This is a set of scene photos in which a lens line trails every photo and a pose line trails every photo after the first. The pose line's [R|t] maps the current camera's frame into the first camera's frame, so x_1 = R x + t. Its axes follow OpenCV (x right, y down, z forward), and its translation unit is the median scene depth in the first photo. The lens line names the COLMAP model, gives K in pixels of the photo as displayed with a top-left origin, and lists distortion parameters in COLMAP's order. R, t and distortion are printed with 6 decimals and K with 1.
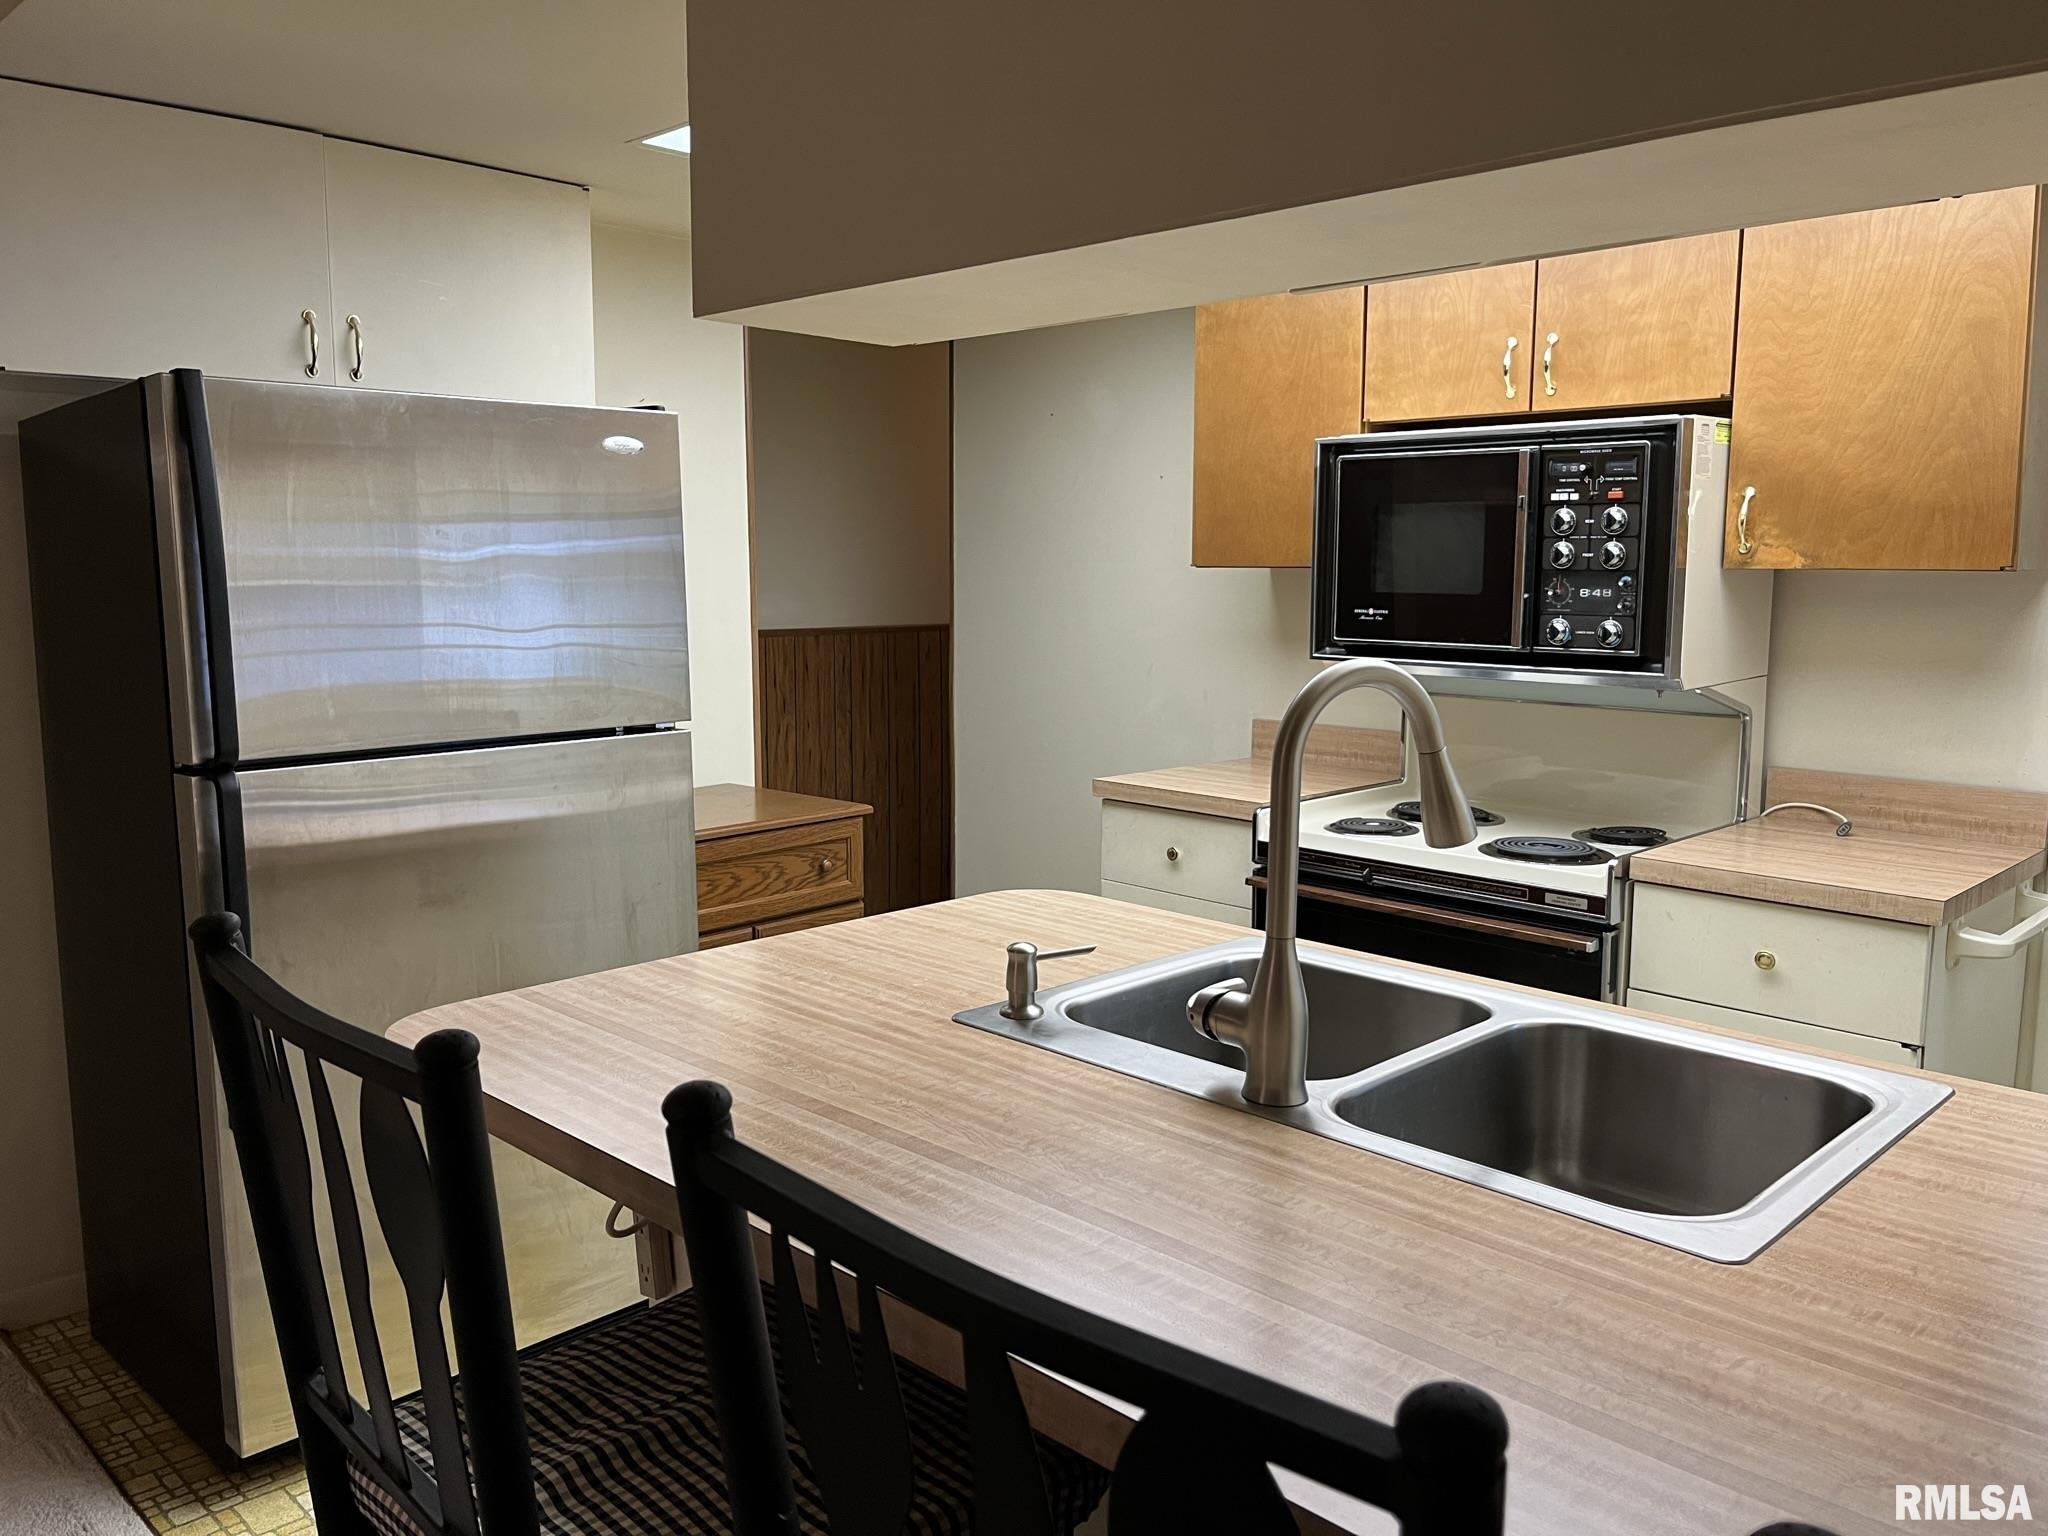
lens RADIAL K [[1572.9, 0, 1034.6], [0, 1572.9, 752.7], [0, 0, 1]] dist [0.075643, -0.112339]
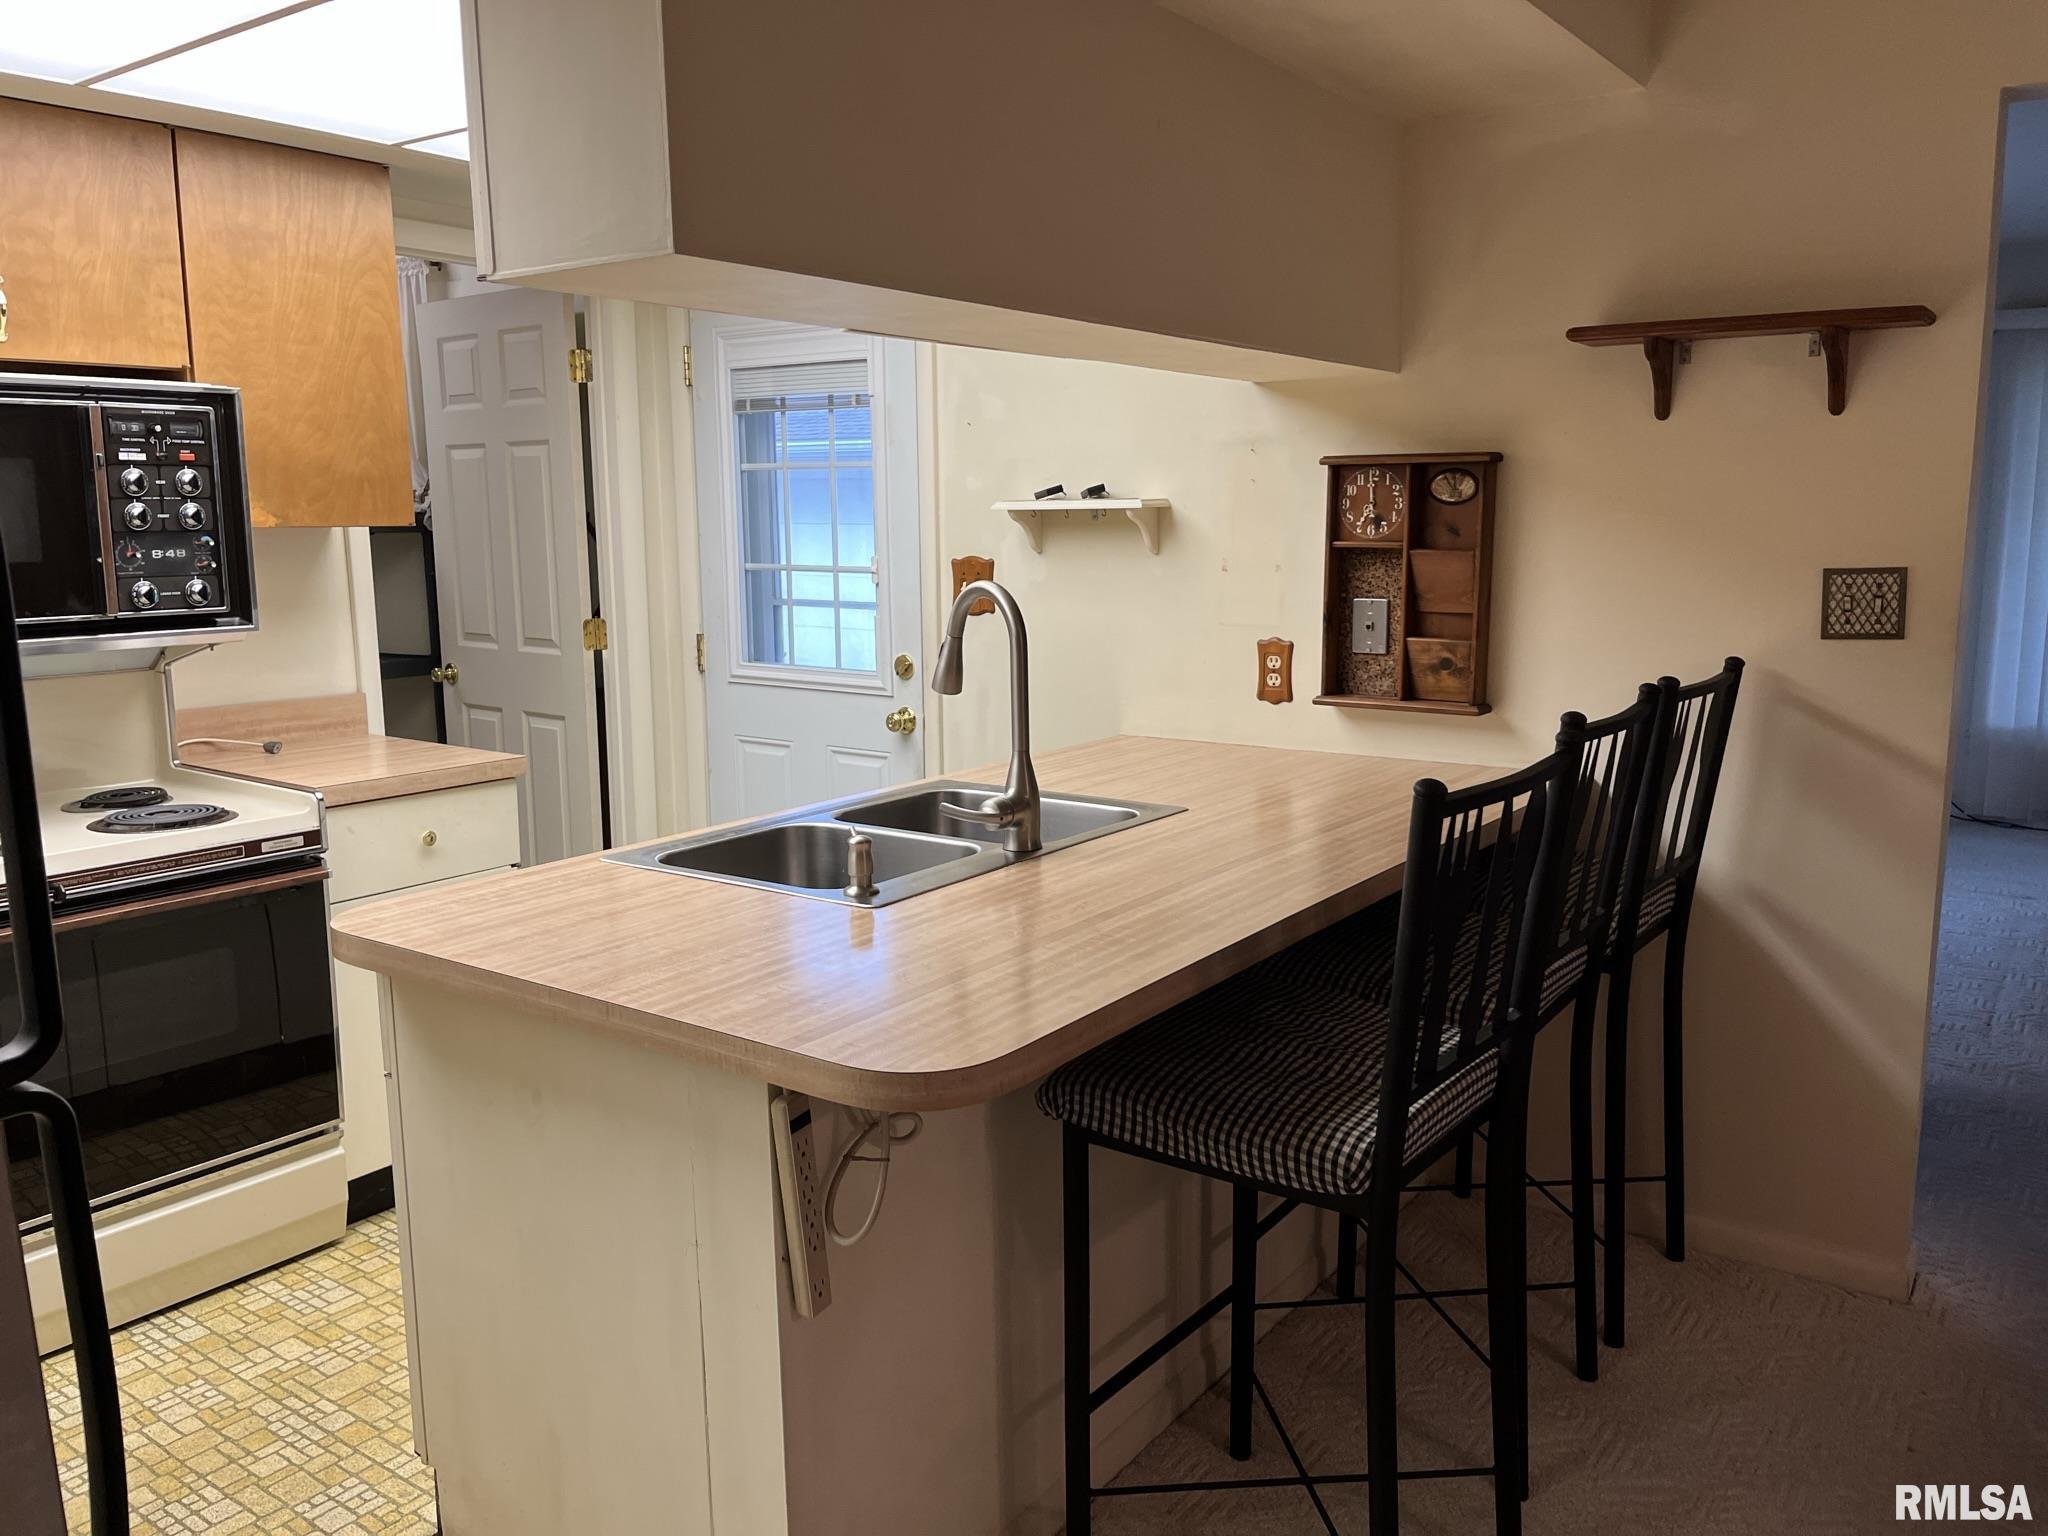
lens RADIAL K [[1550.1, 0, 1028.4], [0, 1550.1, 741.7], [0, 0, 1]] dist [0.082610, -0.103138]
pose [[-0.158238, -0.150283, 0.975897, -0.741410], [0.127217, 0.977009, 0.171082, -0.087414], [-0.979171, 0.151223, -0.135481, 0.631108]]
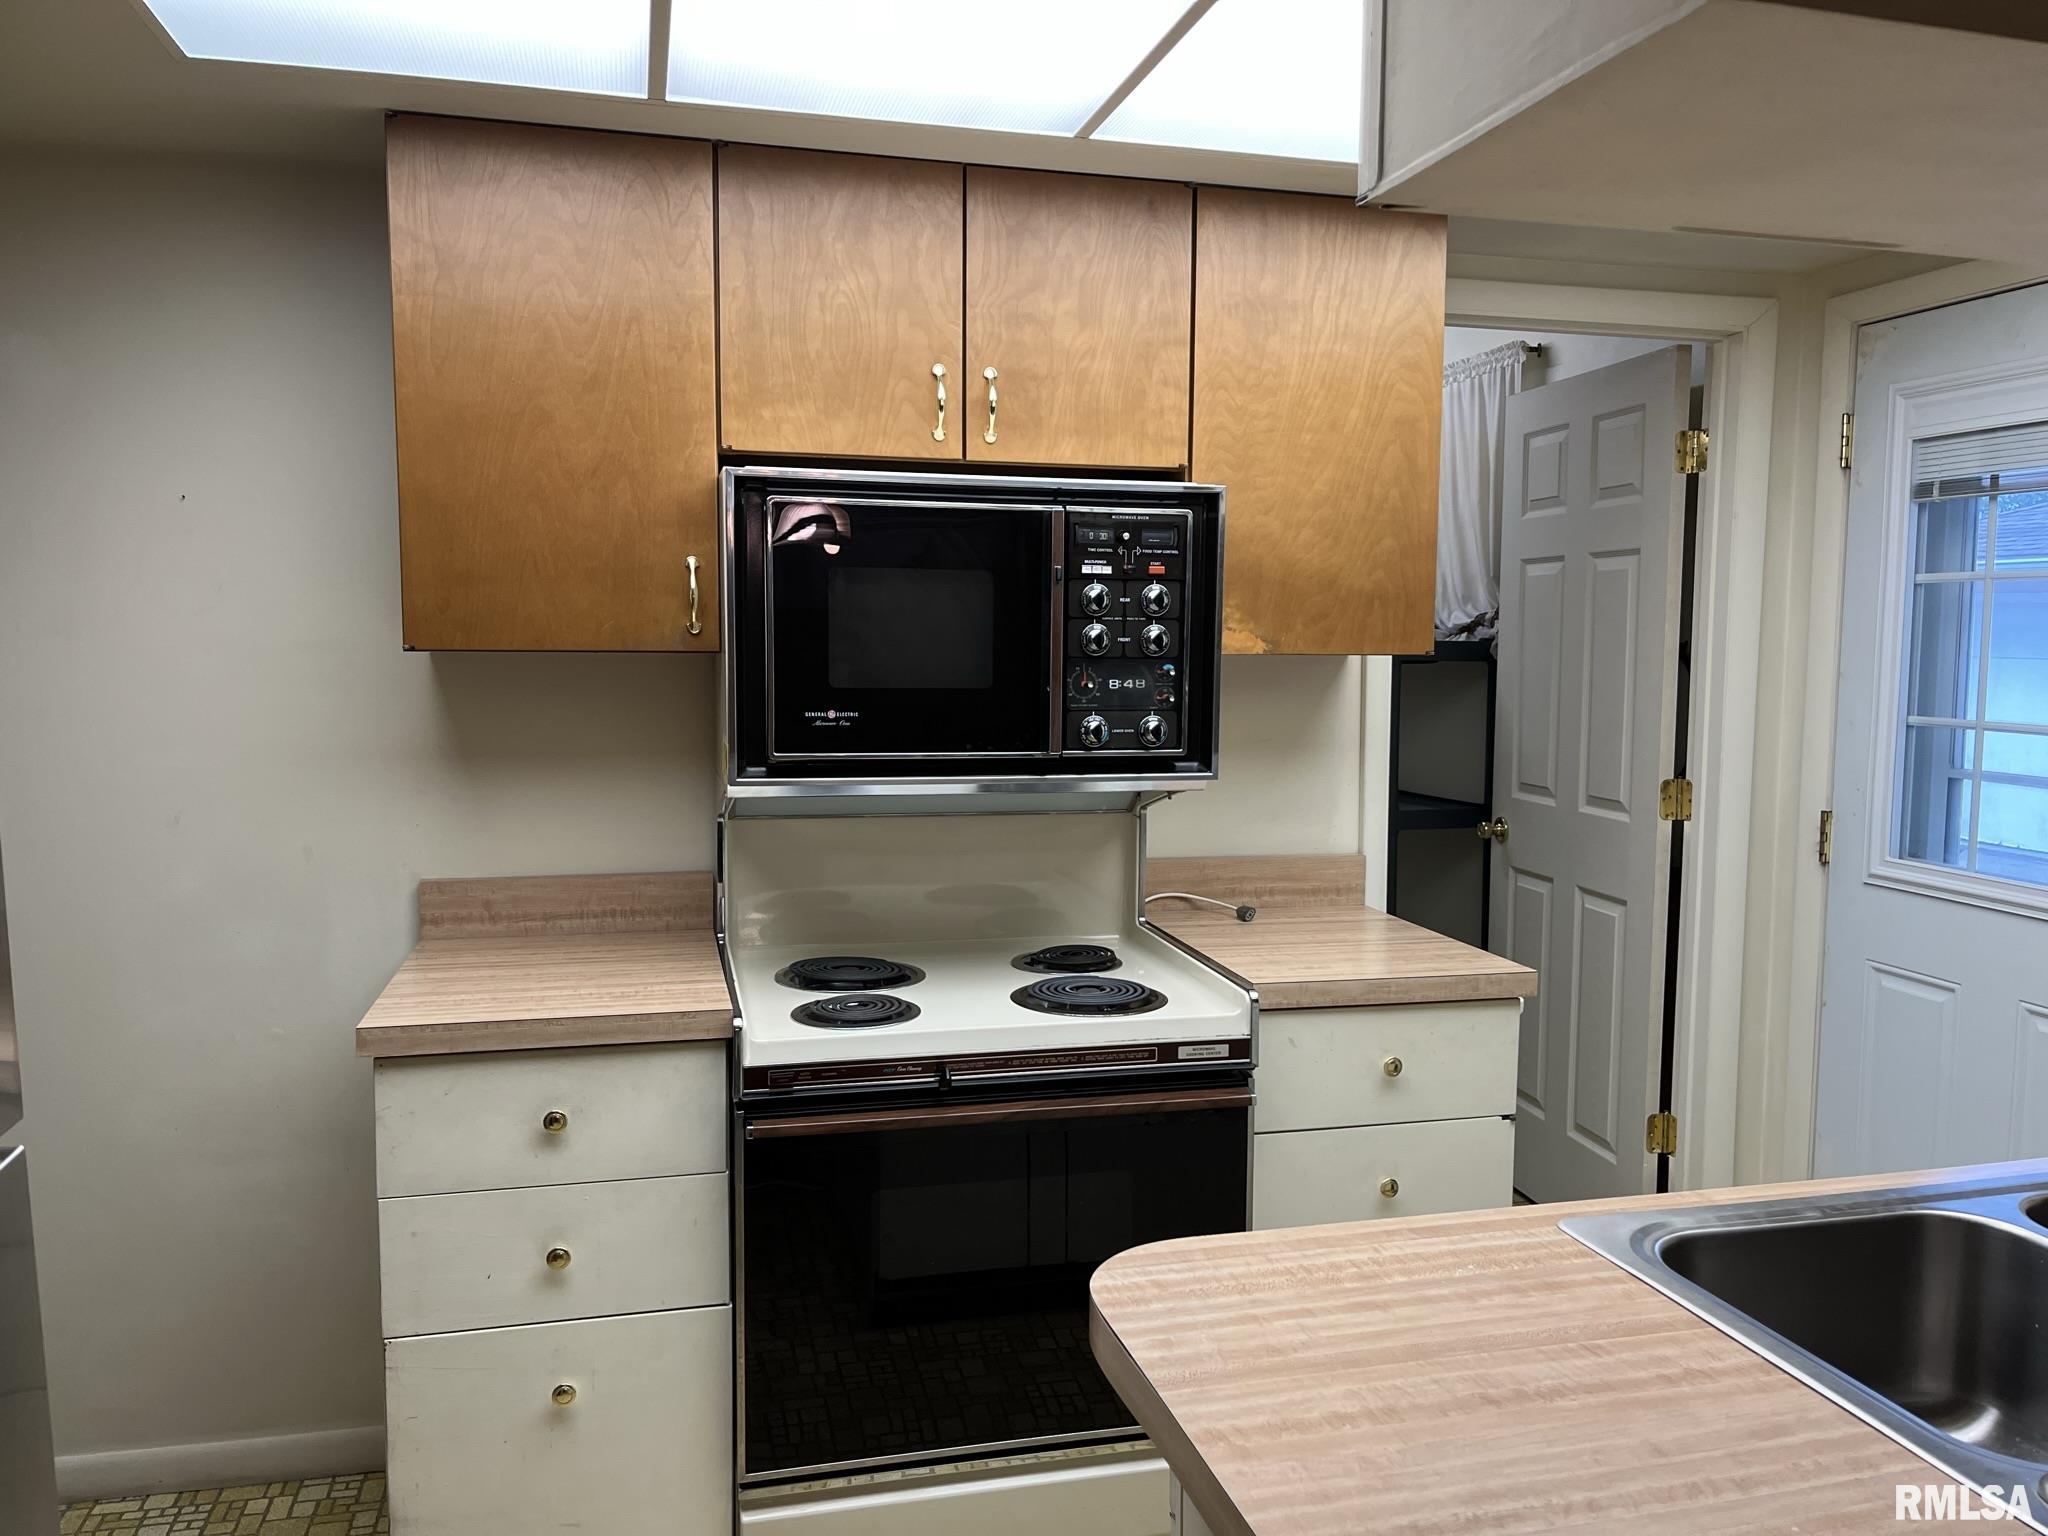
lens RADIAL K [[1547.5, 0, 1038.8], [0, 1547.5, 775.0], [0, 0, 1]] dist [0.077532, -0.108610]
pose [[0.509820, -0.077835, 0.856752, -0.393210], [0.098750, 0.994611, 0.031598, -0.084707], [-0.854594, 0.068495, 0.514759, 0.628663]]
